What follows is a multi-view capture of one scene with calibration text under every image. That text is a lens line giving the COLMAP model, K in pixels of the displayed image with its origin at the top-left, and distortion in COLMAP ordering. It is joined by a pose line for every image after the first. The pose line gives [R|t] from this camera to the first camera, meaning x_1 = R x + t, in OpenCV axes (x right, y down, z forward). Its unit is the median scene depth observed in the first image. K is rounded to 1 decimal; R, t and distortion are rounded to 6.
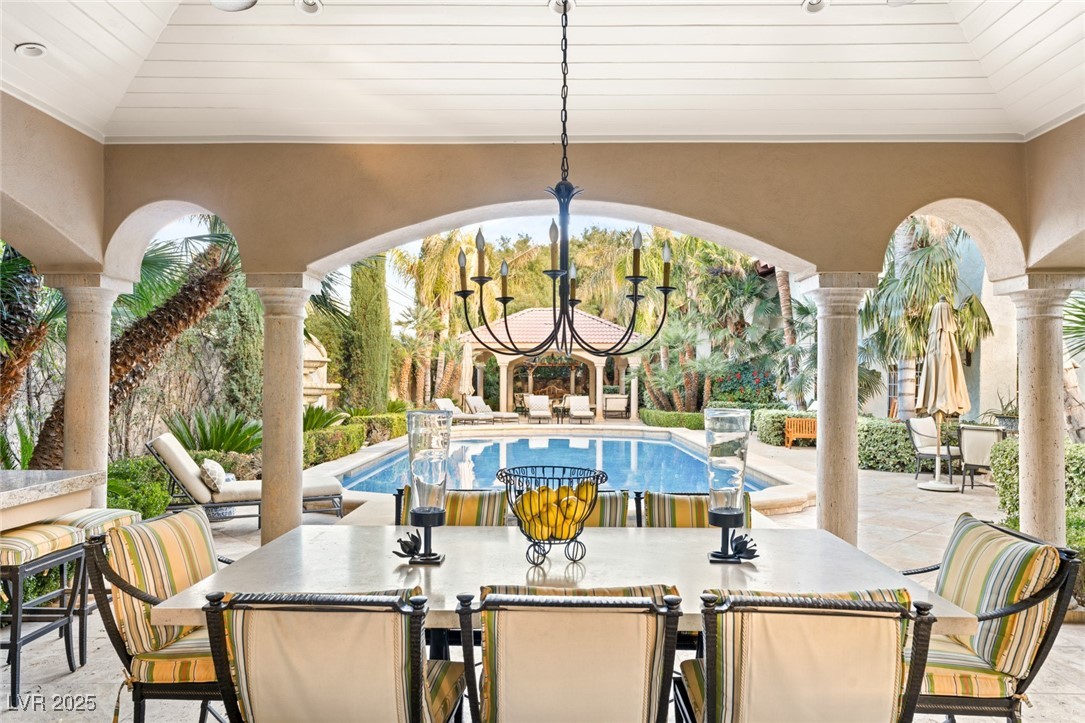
lens RADIAL K [[733.0, 0, 541.7], [0, 733.0, 380.8], [0, 0, 1]] dist [0.005594, 0.003101]
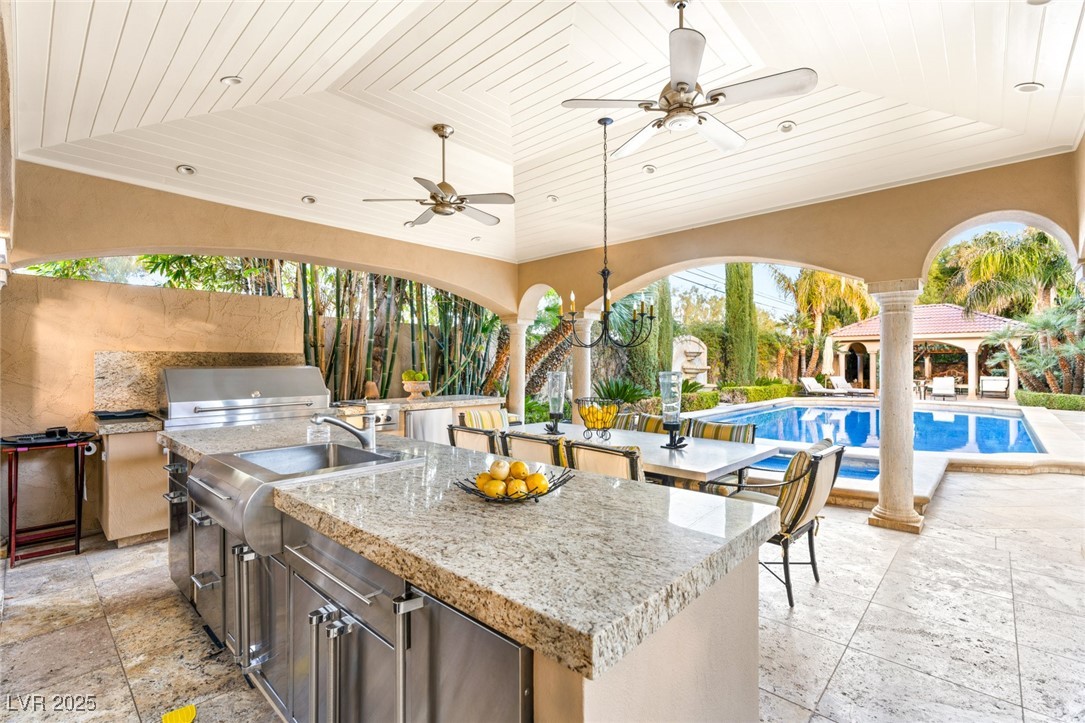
lens RADIAL K [[485.5, 0, 542.5], [0, 485.5, 361.5], [0, 0, 1]] dist [-0.001241, 0.000005]
pose [[0.743735, -0.007495, -0.668433, 0.141119], [0.000785, 0.999946, -0.010338, 0.003804], [0.668475, 0.007164, 0.743700, -0.033945]]
